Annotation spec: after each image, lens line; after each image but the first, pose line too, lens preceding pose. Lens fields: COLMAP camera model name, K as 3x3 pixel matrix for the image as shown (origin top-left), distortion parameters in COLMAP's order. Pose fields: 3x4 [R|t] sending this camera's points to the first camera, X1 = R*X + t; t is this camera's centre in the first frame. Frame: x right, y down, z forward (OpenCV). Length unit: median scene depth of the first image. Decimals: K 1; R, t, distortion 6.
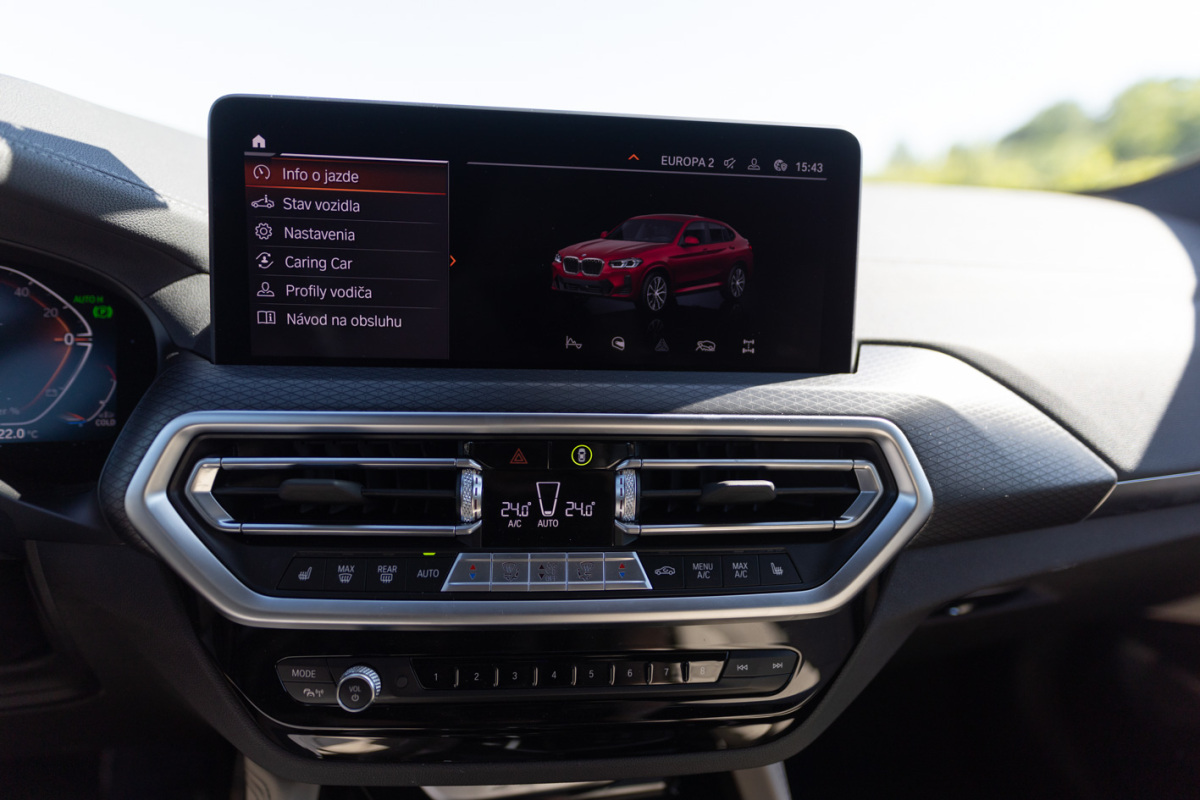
lens RADIAL K [[697.2, 0, 599.6], [0, 697.2, 395.6], [0, 0, 1]] dist [0.000199, 0.003457]
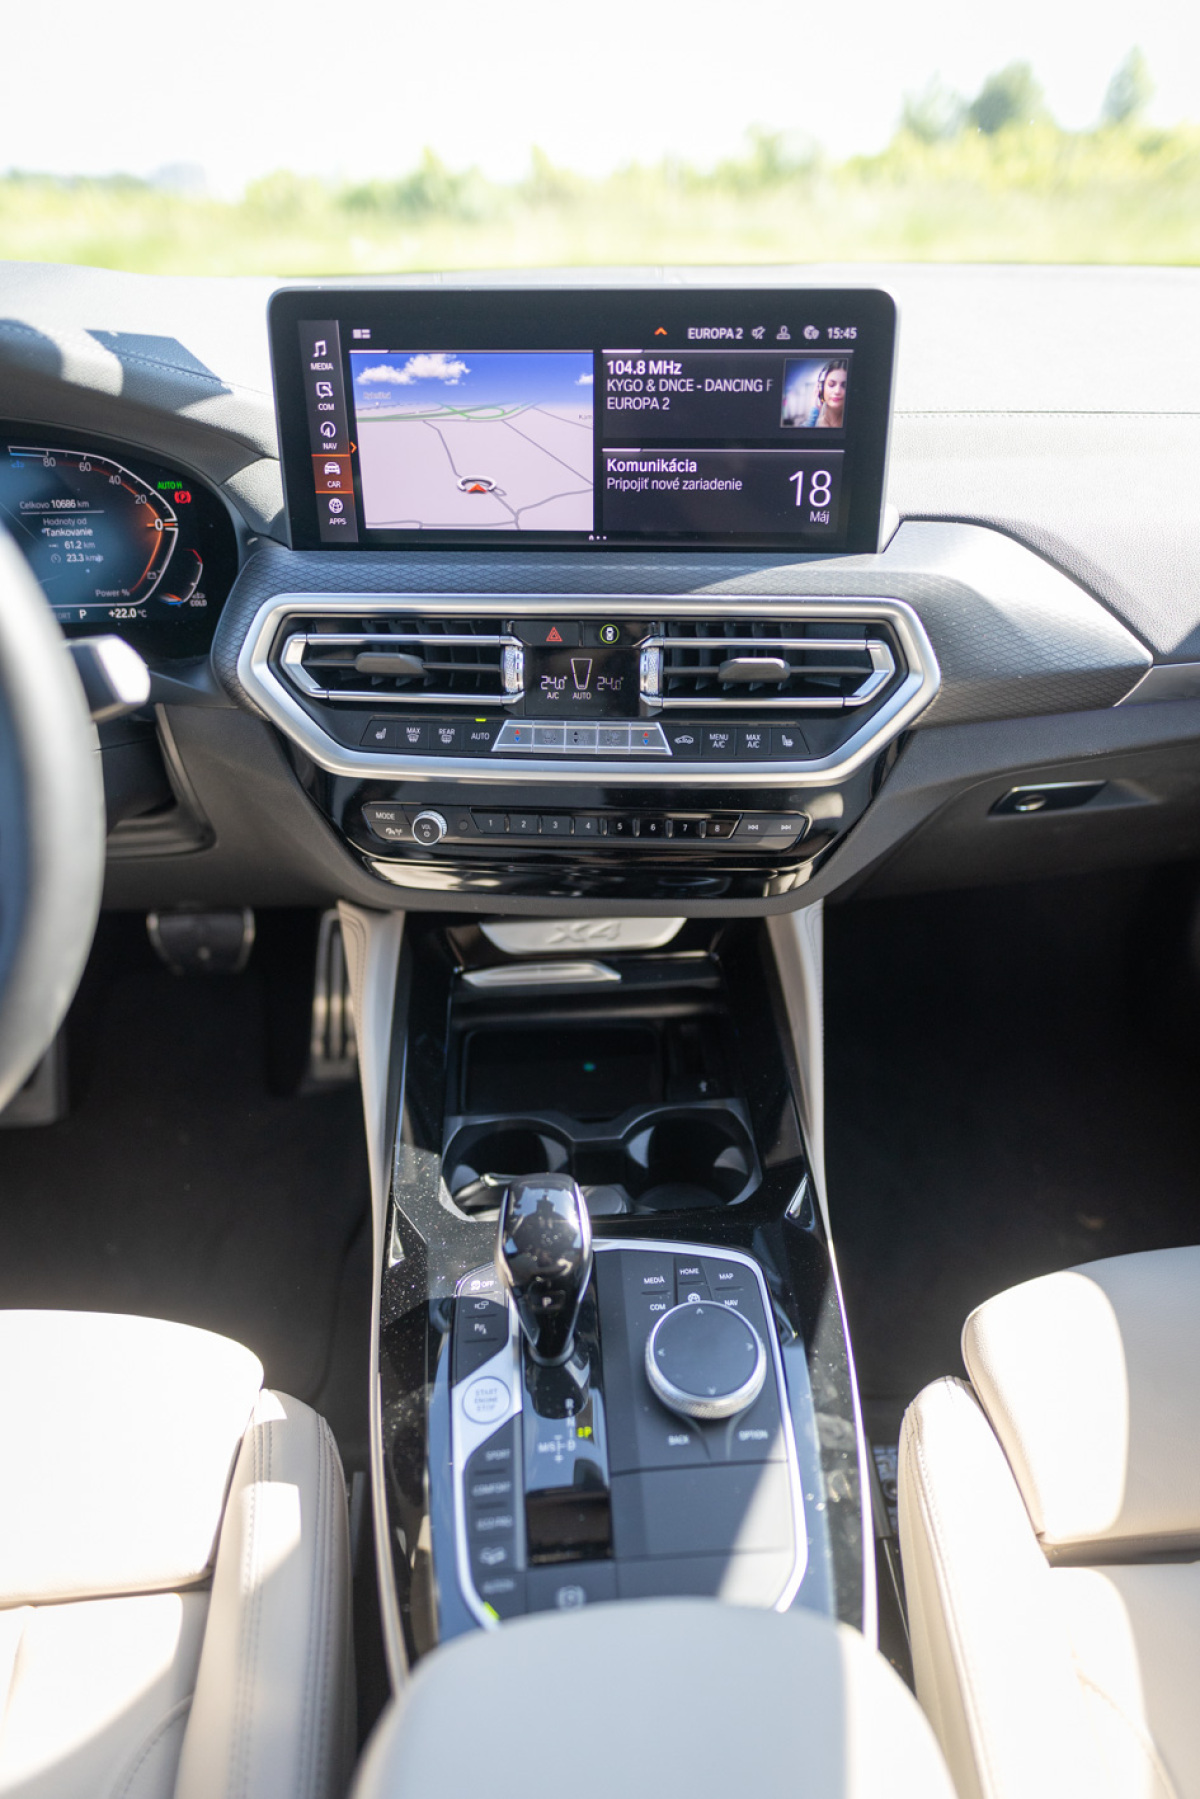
lens RADIAL K [[1045.3, 0, 603.8], [0, 1045.3, 897.8], [0, 0, 1]] dist [0.000199, 0.003457]
pose [[0.987812, 0.042720, -0.149671, 0.227575], [0.005737, 0.950951, 0.309287, -0.029589], [0.155543, -0.306376, 0.939117, -0.685011]]
